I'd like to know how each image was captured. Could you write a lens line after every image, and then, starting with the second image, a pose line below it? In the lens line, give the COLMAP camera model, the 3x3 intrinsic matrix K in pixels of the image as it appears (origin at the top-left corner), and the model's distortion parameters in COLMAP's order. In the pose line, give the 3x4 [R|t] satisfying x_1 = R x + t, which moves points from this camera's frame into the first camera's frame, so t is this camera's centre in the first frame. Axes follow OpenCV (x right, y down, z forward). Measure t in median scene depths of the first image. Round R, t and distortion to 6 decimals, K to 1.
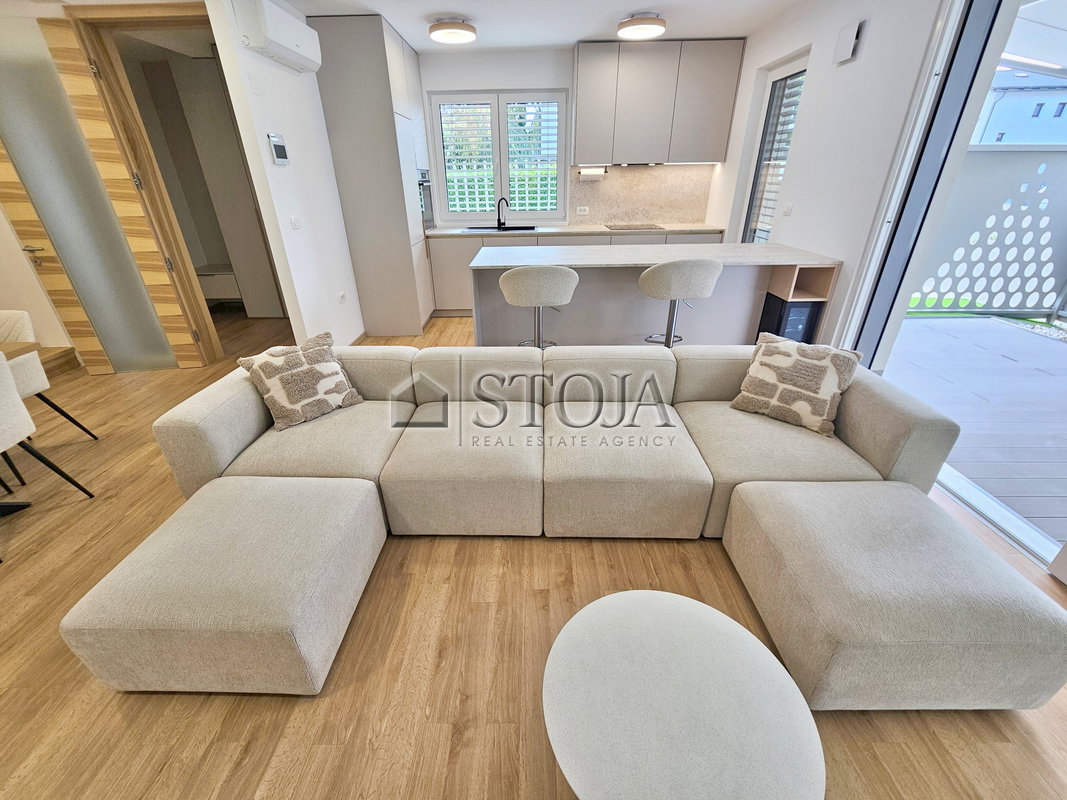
lens RADIAL K [[439.2, 0, 531.9], [0, 439.2, 401.8], [0, 0, 1]] dist [-0.001326, 0.000273]
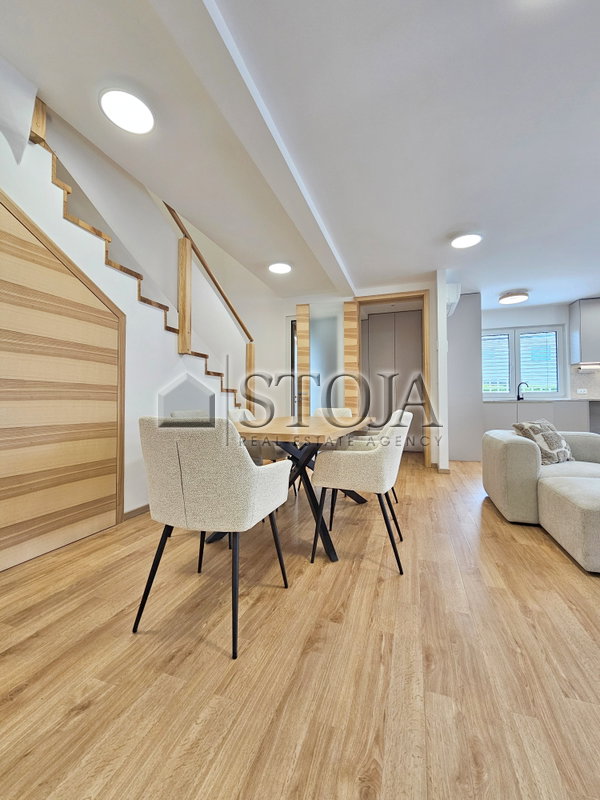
lens RADIAL K [[329.3, 0, 300.5], [0, 329.3, 398.8], [0, 0, 1]] dist [-0.001326, 0.000273]
pose [[0.949864, 0.009462, -0.312519, -0.749278], [-0.154870, 0.882546, -0.443990, 0.376802], [0.271611, 0.470130, 0.839765, -0.278385]]
